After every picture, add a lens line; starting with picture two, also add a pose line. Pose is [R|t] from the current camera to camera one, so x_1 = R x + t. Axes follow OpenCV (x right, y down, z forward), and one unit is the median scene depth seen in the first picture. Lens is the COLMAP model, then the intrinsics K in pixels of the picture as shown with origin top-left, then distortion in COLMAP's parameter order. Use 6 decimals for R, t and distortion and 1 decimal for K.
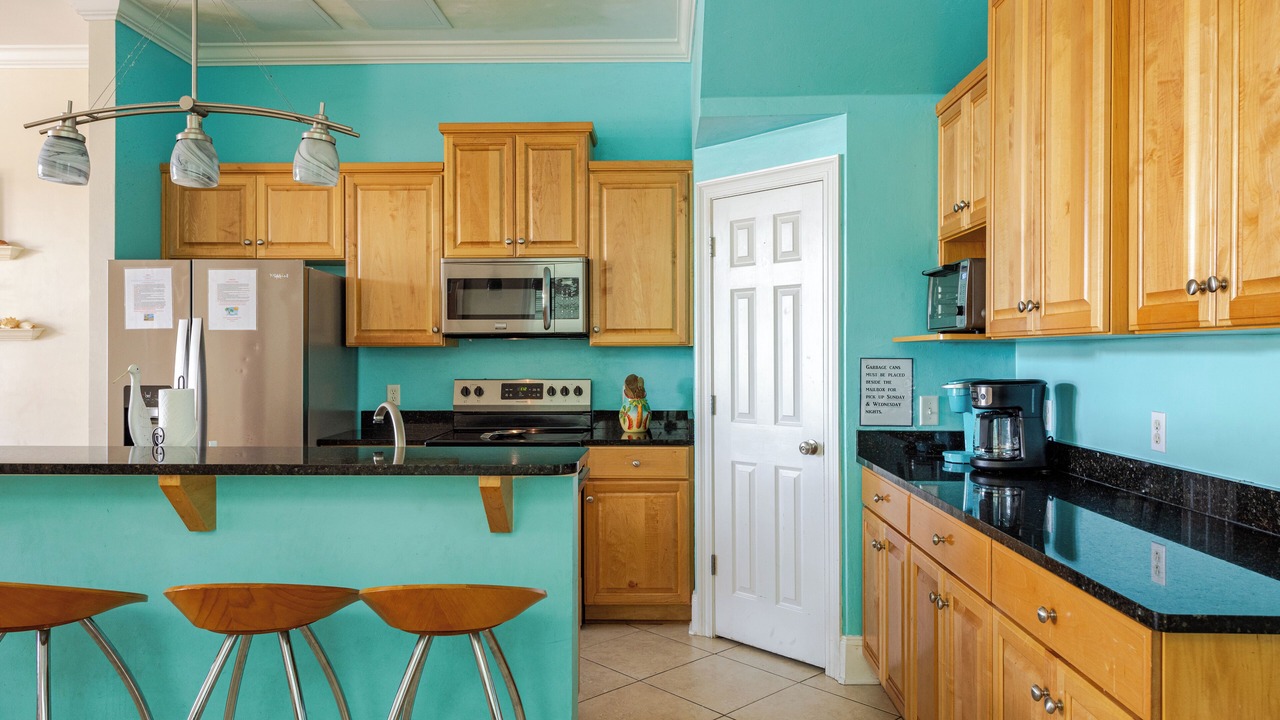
lens RADIAL K [[855.7, 0, 642.9], [0, 855.7, 351.6], [0, 0, 1]] dist [0.009512, 0.001553]
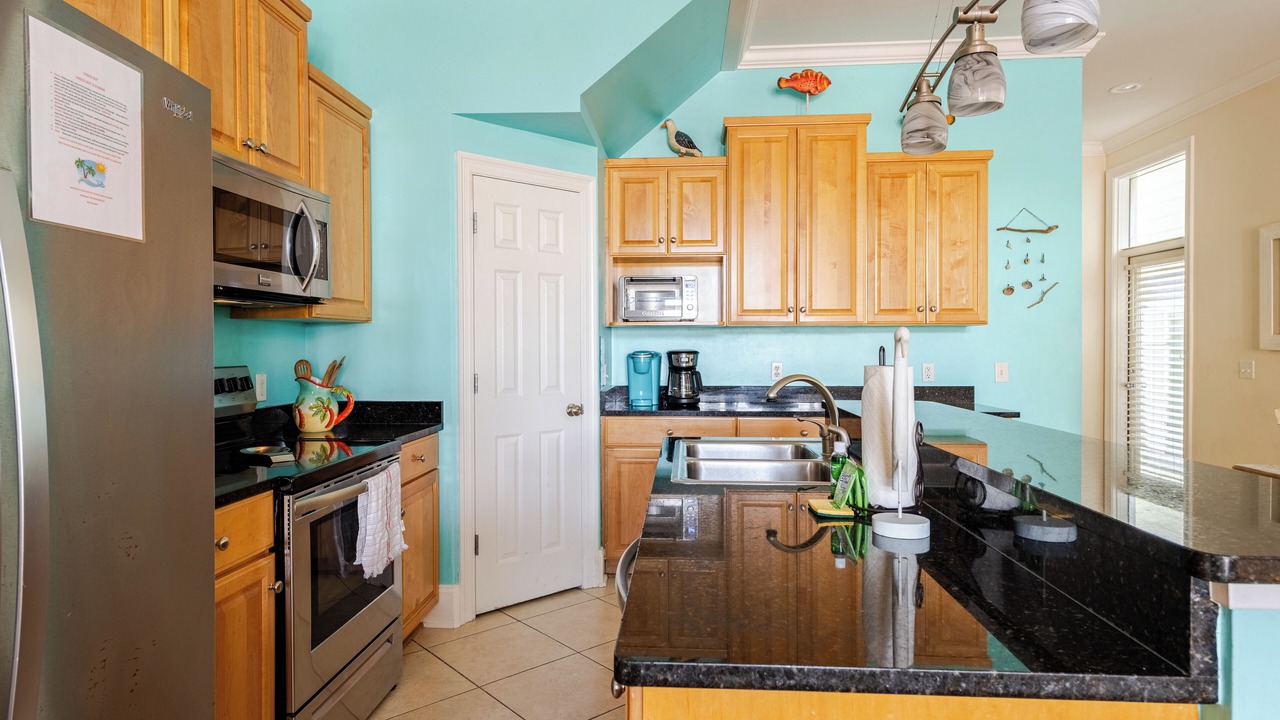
lens RADIAL K [[723.9, 0, 640.4], [0, 723.9, 352.3], [0, 0, 1]] dist [0.003469, -0.000261]
pose [[0.036663, -0.009836, 0.999279, -0.664718], [-0.002171, 0.999948, 0.009922, 0.015581], [-0.999325, -0.002533, 0.036640, 0.696211]]
